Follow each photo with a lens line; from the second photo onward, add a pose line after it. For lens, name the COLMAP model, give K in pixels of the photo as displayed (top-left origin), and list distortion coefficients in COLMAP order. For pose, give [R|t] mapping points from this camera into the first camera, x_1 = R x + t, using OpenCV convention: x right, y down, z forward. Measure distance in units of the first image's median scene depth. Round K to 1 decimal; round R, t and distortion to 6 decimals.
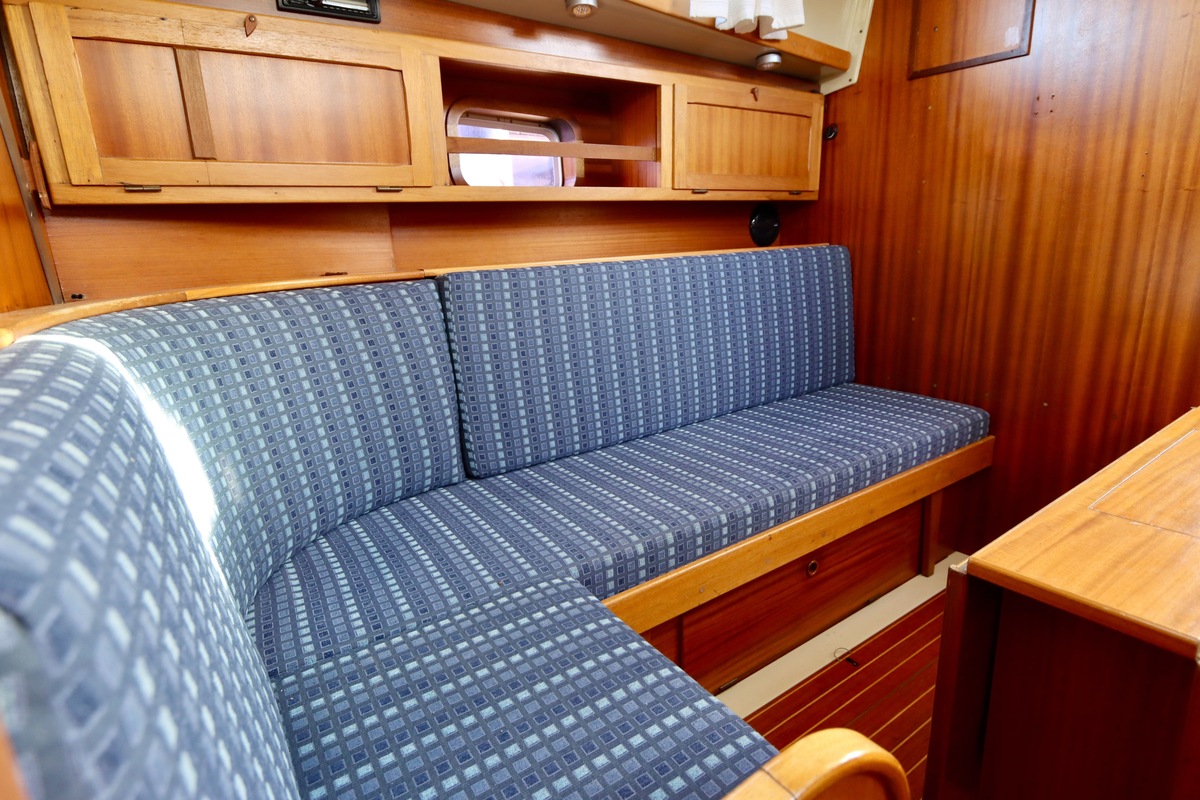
lens RADIAL K [[615.6, 0, 602.1], [0, 615.6, 393.4], [0, 0, 1]] dist [-0.017796, 0.001620]
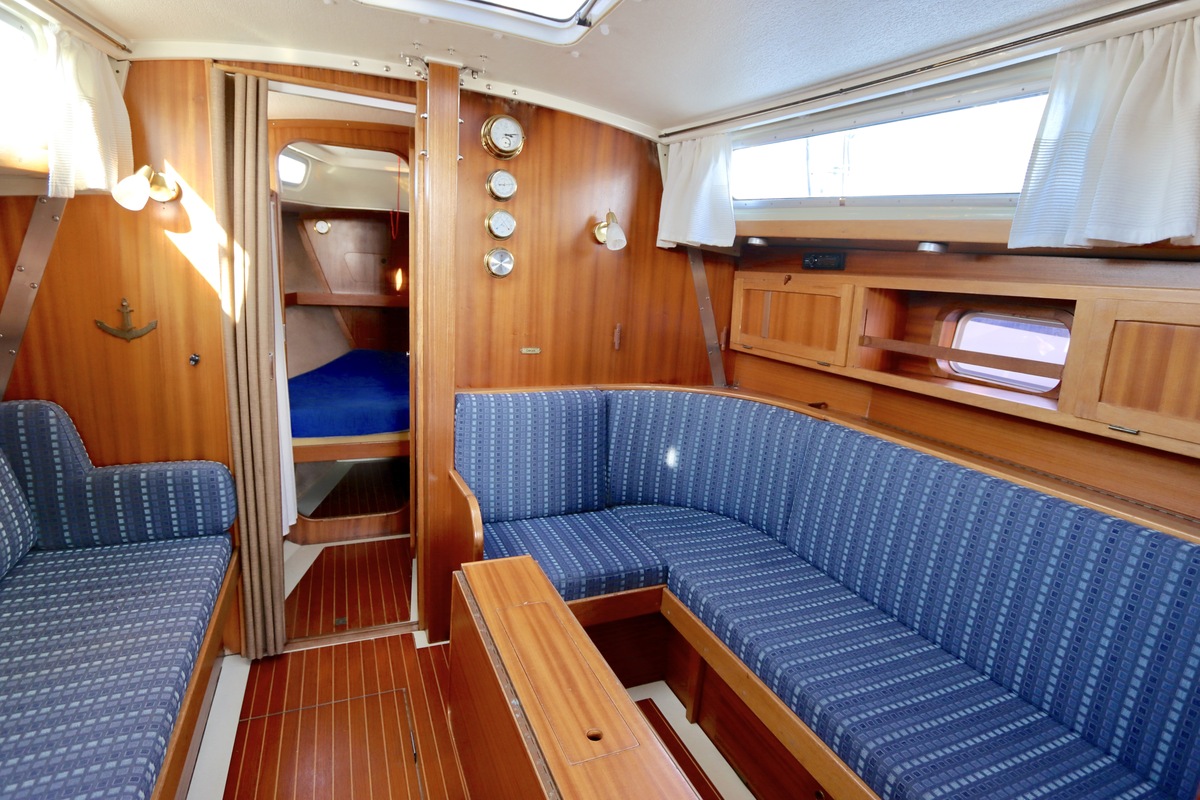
lens RADIAL K [[599.8, 0, 603.7], [0, 599.8, 386.3], [0, 0, 1]] dist [-0.012695, 0.000970]
pose [[-0.185108, 0.213846, -0.959169, 1.171560], [-0.287347, 0.921602, 0.260924, -0.467449], [0.939770, 0.323914, -0.109148, 0.566770]]
